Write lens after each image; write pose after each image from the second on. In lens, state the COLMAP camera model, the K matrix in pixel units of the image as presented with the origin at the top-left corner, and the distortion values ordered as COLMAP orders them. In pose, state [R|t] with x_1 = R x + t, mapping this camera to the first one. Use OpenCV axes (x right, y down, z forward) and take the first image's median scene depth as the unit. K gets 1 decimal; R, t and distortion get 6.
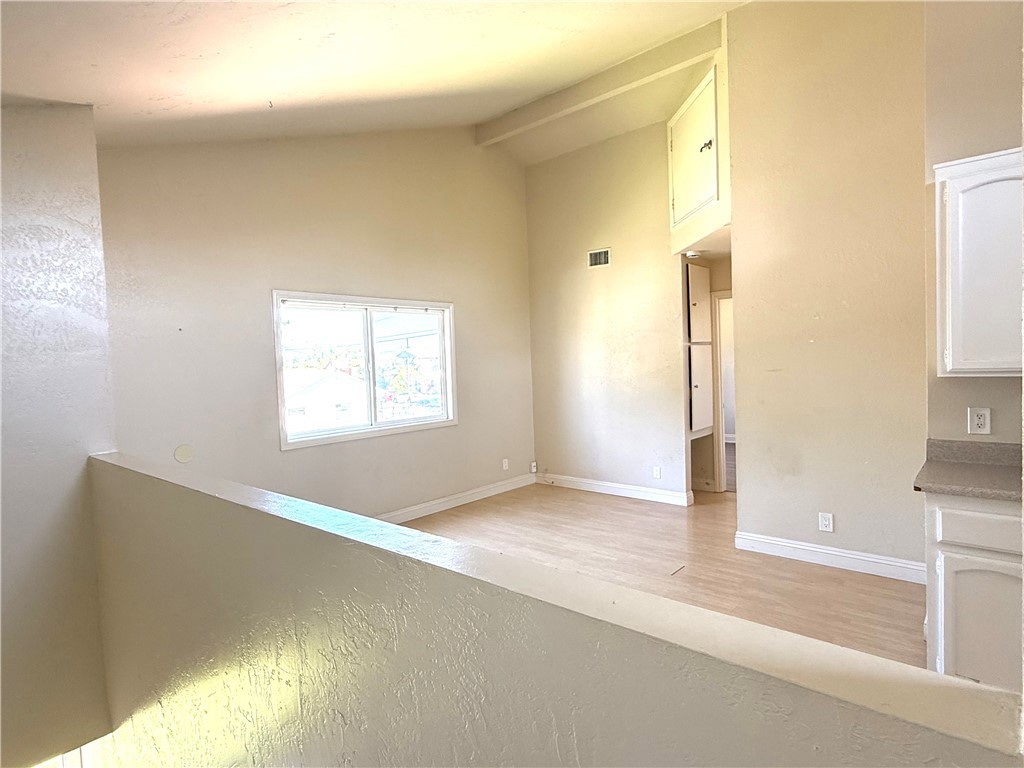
lens RADIAL K [[540.2, 0, 514.6], [0, 540.2, 381.8], [0, 0, 1]] dist [0.002174, -0.000474]
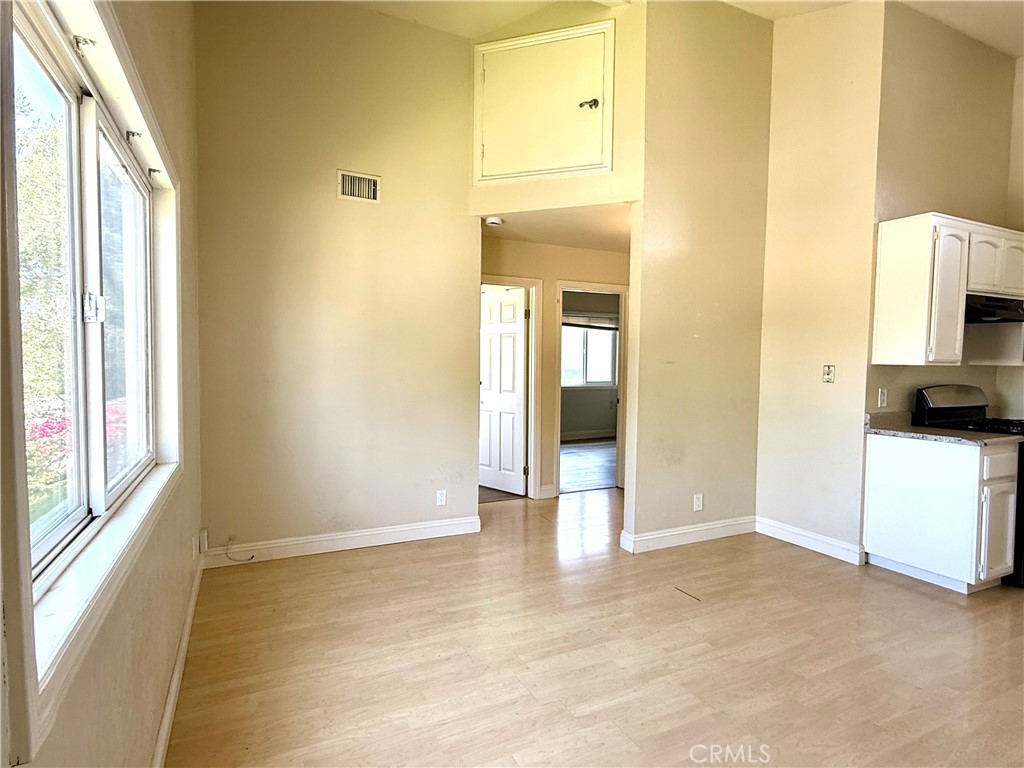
lens RADIAL K [[540.2, 0, 513.4], [0, 540.2, 387.5], [0, 0, 1]] dist [0.002174, -0.000474]
pose [[0.395935, -0.001224, 0.918278, -0.444576], [0.011343, 0.999929, -0.003558, 0.020470], [-0.918208, 0.011825, 0.395921, 0.698829]]
